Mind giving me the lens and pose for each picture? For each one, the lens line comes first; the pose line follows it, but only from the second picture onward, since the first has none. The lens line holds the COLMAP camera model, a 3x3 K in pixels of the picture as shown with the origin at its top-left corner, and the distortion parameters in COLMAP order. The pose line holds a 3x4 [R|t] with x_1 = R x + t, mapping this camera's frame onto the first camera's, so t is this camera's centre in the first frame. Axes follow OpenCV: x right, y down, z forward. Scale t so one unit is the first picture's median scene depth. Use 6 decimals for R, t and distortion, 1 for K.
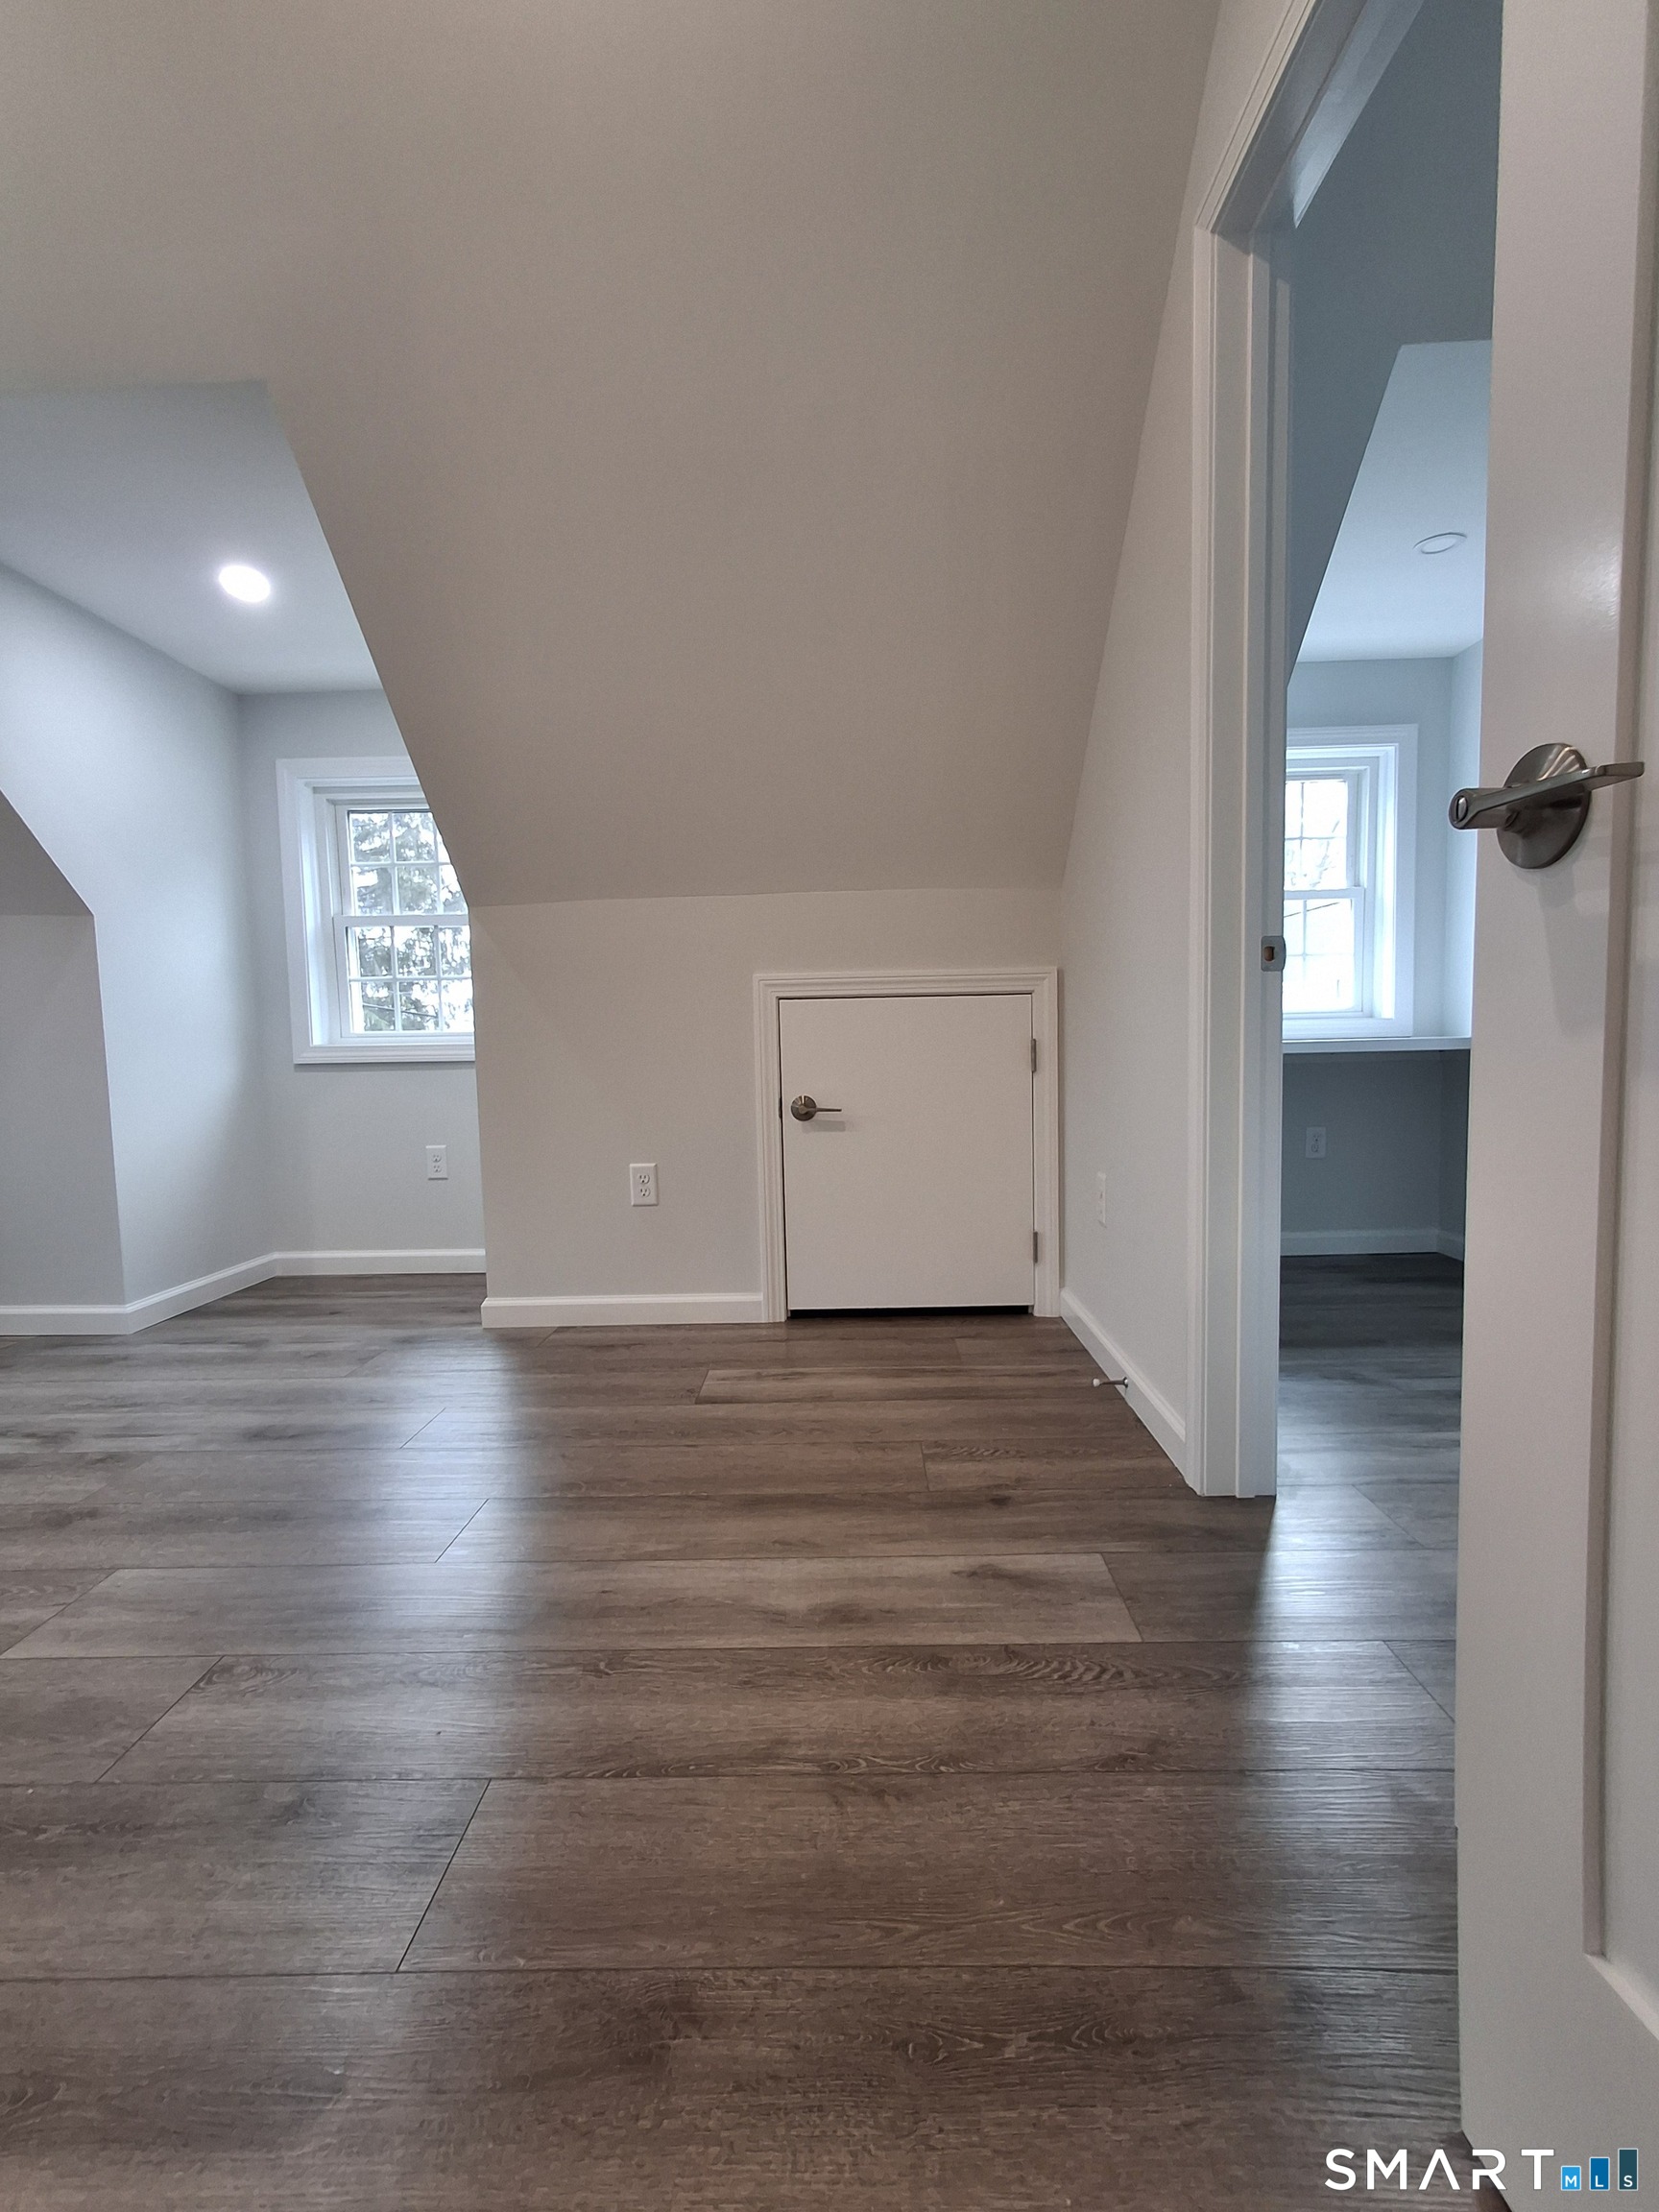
lens RADIAL K [[1006.5, 0, 824.3], [0, 1006.5, 1112.3], [0, 0, 1]] dist [-0.001381, 0.009126]
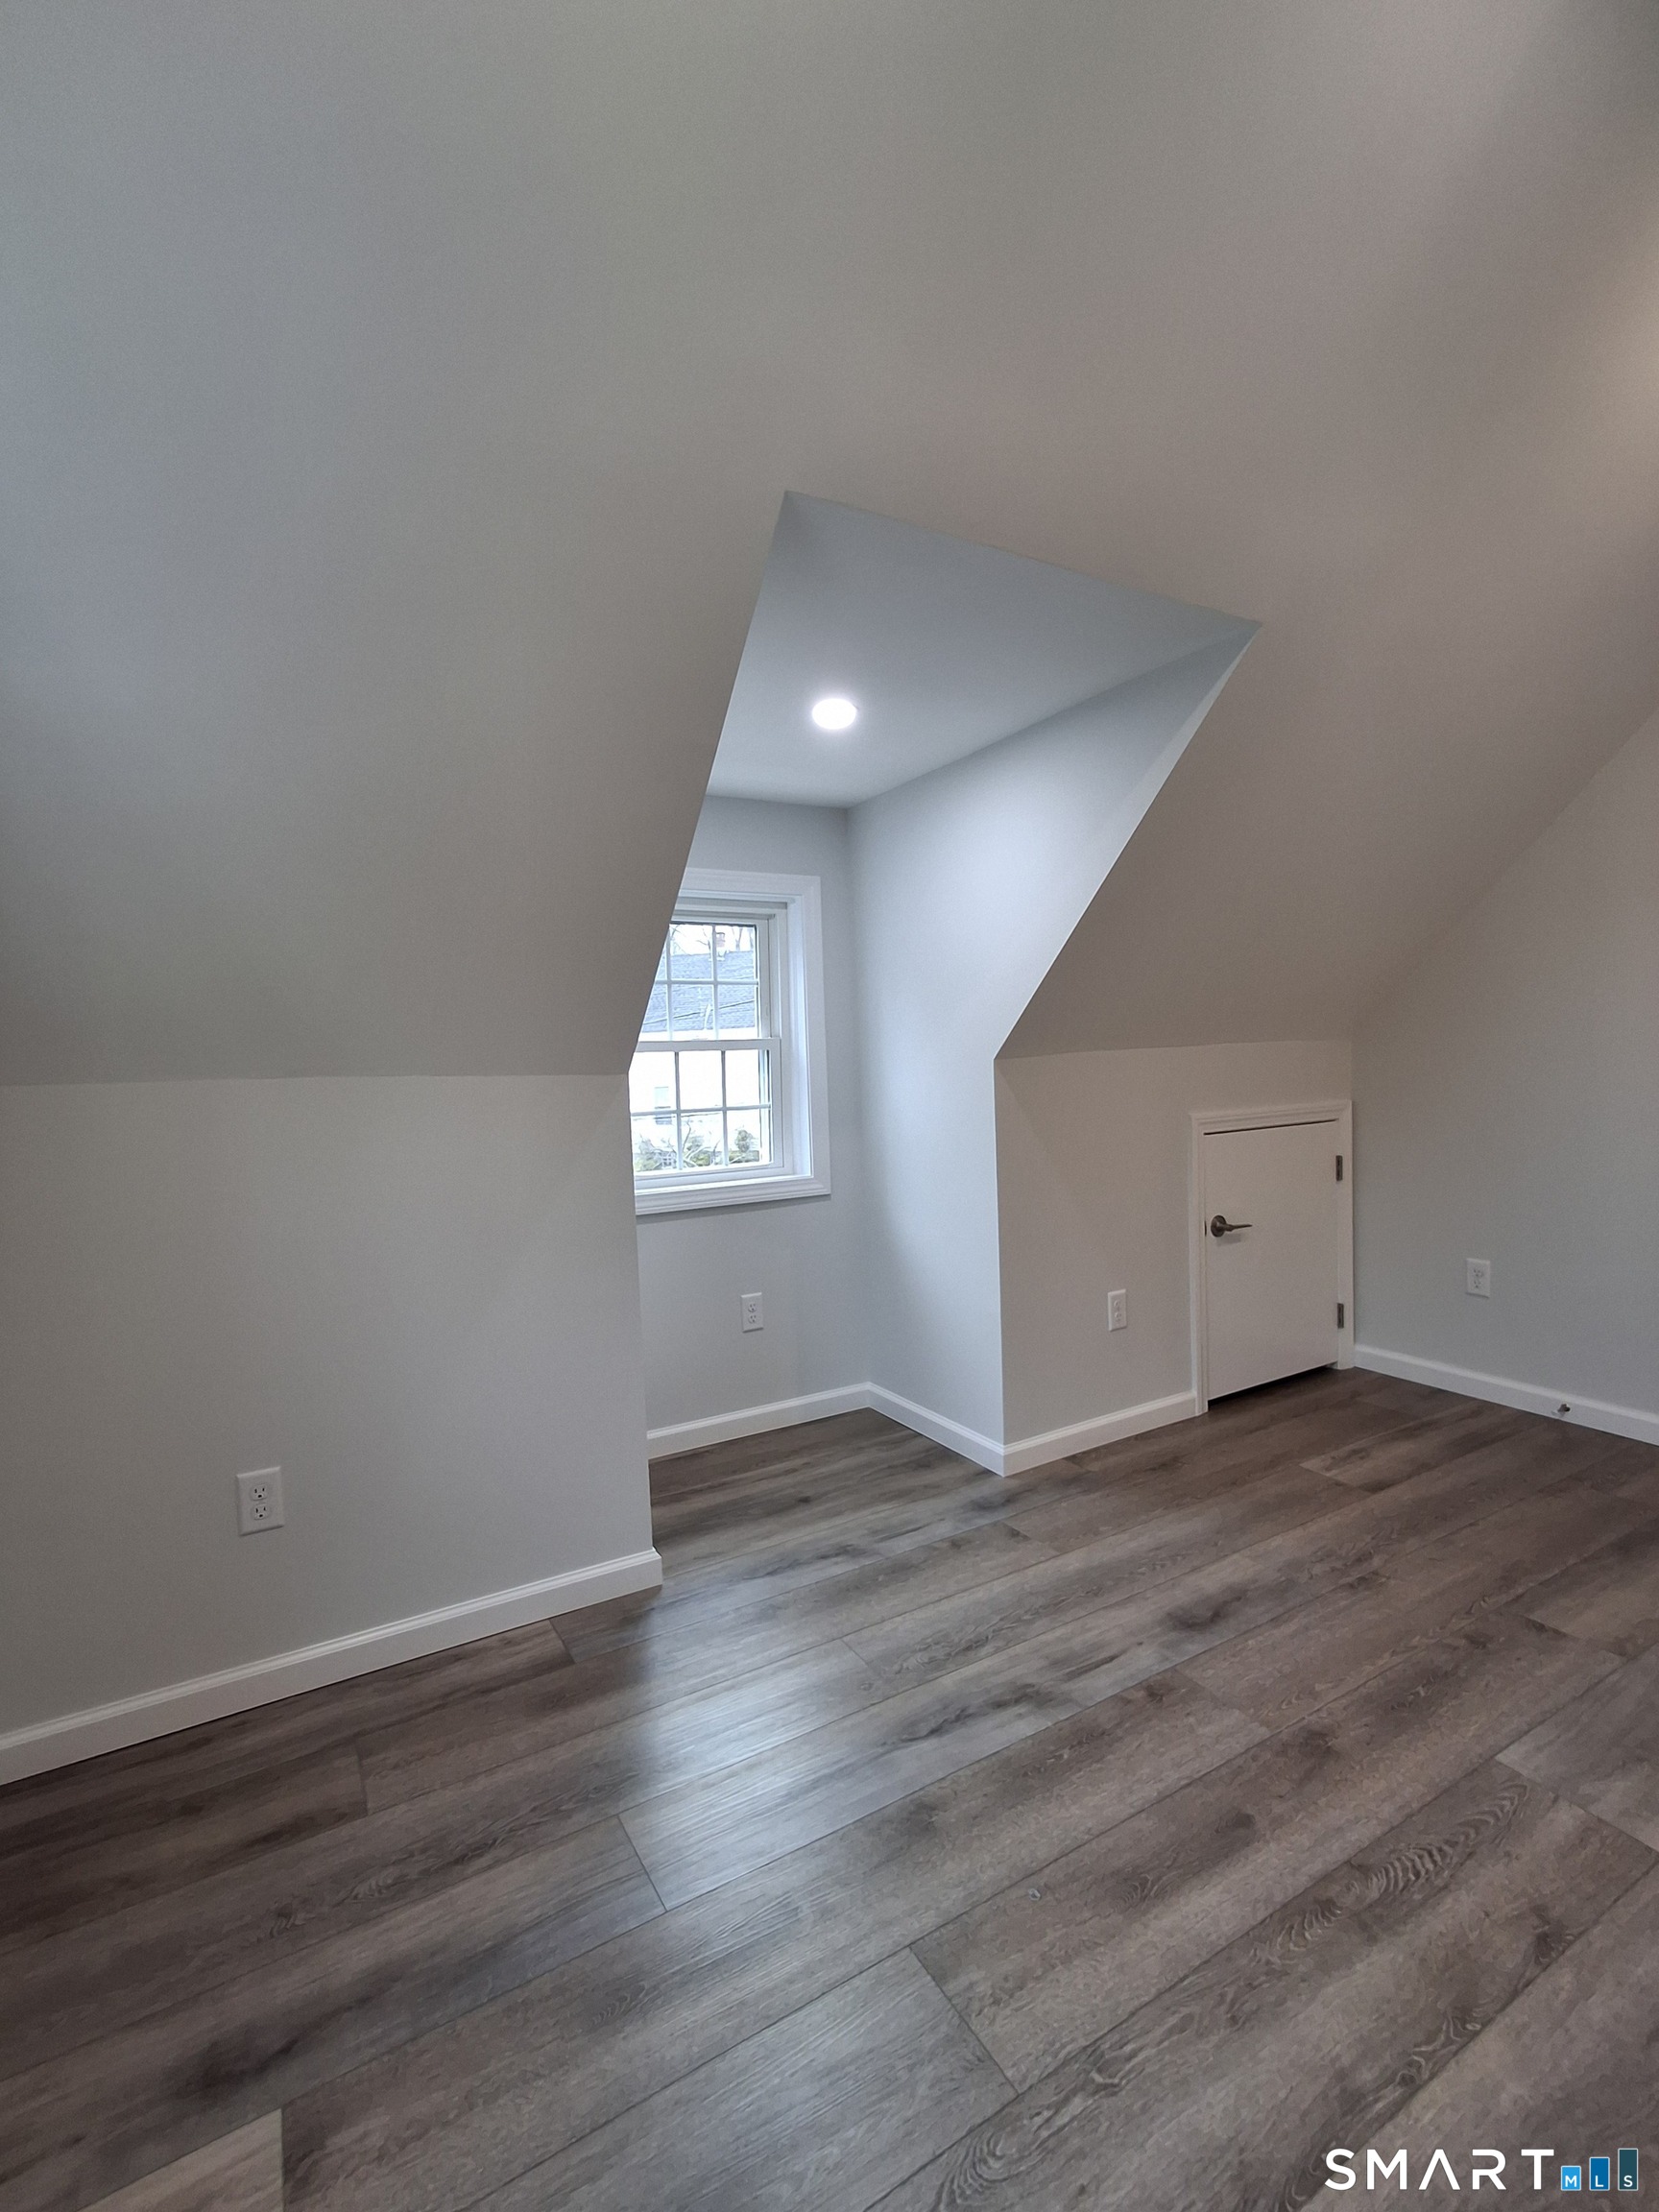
lens RADIAL K [[1006.5, 0, 834.2], [0, 1006.5, 1108.4], [0, 0, 1]] dist [-0.001381, 0.009126]
pose [[0.850581, -0.034118, 0.524736, -1.278451], [0.053809, 0.998302, -0.022314, -0.174421], [-0.523084, 0.047216, 0.850972, 0.291641]]
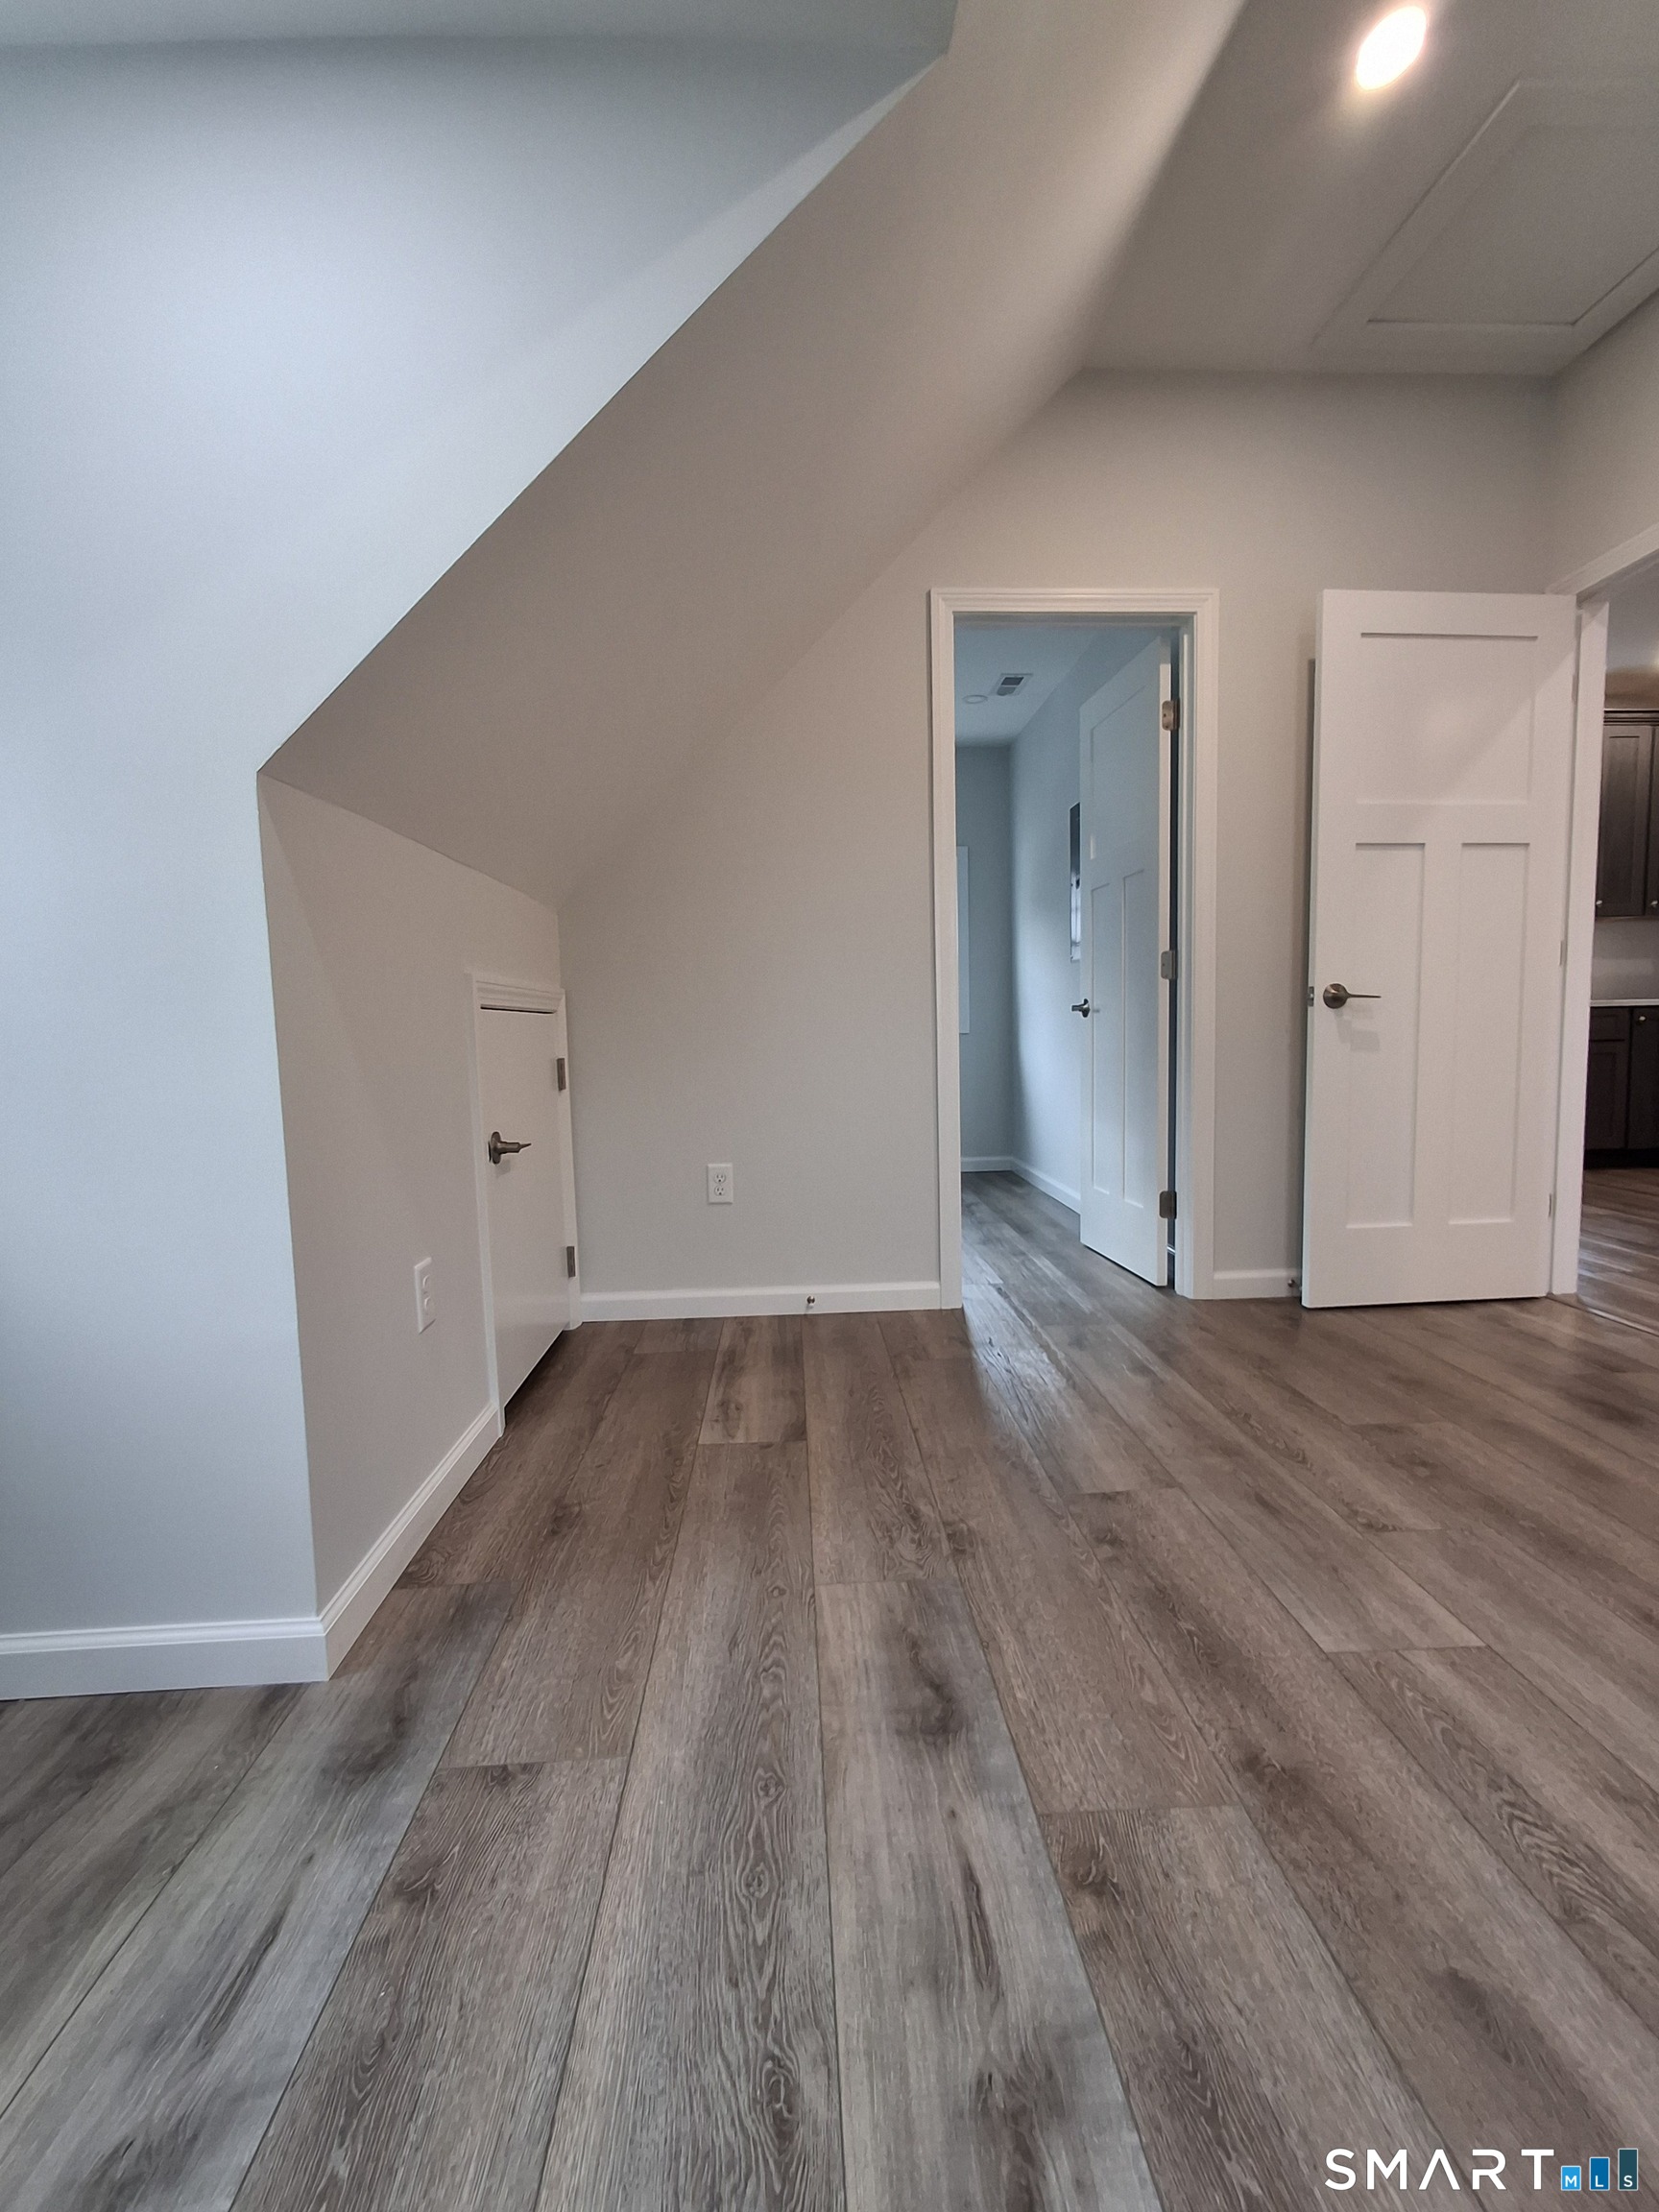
lens RADIAL K [[1006.5, 0, 848.7], [0, 1006.5, 1112.8], [0, 0, 1]] dist [-0.001381, 0.009126]
pose [[-0.080962, -0.053896, 0.995259, -1.046007], [0.091161, 0.993951, 0.061241, -0.068993], [-0.992540, 0.095686, -0.075559, 0.994122]]
